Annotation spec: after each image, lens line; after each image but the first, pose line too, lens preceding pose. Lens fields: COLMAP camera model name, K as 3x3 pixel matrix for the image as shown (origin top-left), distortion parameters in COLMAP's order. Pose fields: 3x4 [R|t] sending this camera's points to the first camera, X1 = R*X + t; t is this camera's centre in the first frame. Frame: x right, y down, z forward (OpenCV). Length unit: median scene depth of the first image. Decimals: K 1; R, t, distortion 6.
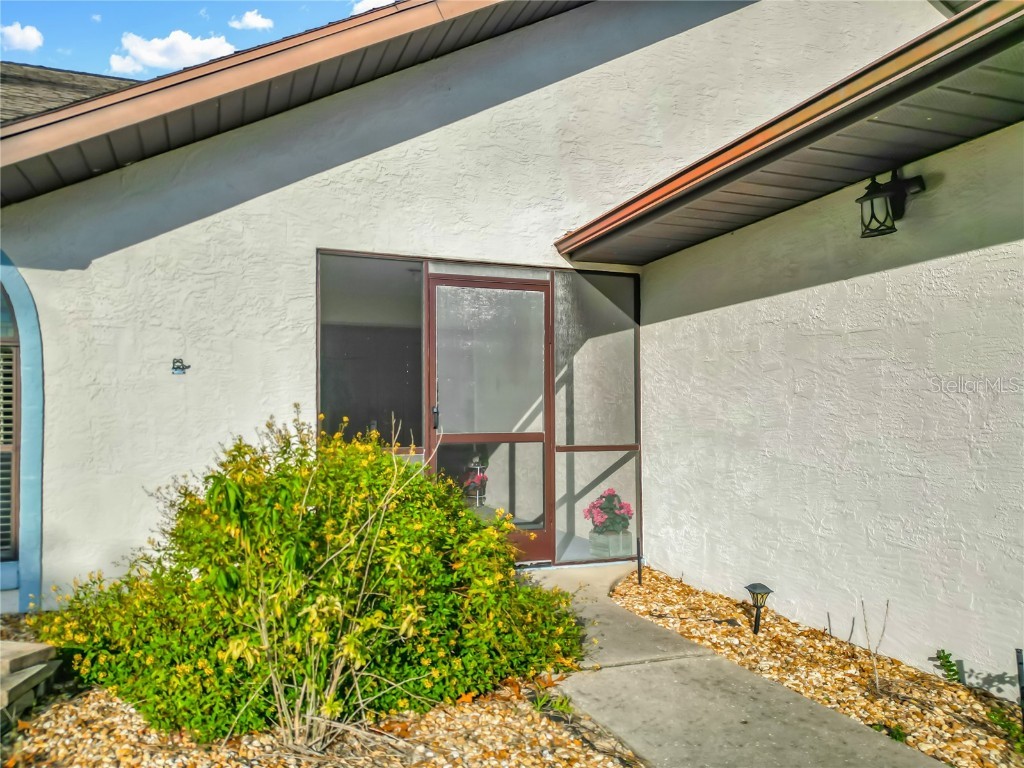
lens RADIAL K [[712.5, 0, 501.4], [0, 712.5, 372.1], [0, 0, 1]] dist [0.039844, -0.047299]
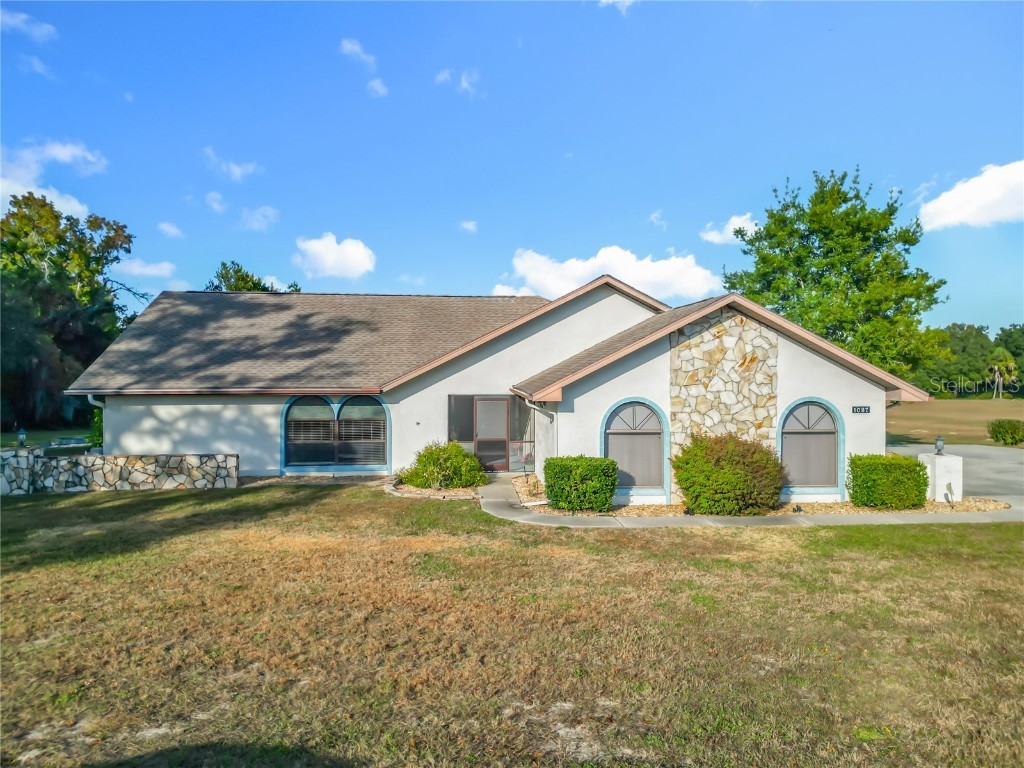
lens RADIAL K [[742.6, 0, 507.4], [0, 742.6, 390.1], [0, 0, 1]] dist [0.050617, -0.053725]
pose [[0.957127, 0.008215, -0.289551, 1.295556], [0.022326, 0.994532, 0.102017, -0.614443], [0.288806, -0.104107, 0.951710, -2.950240]]
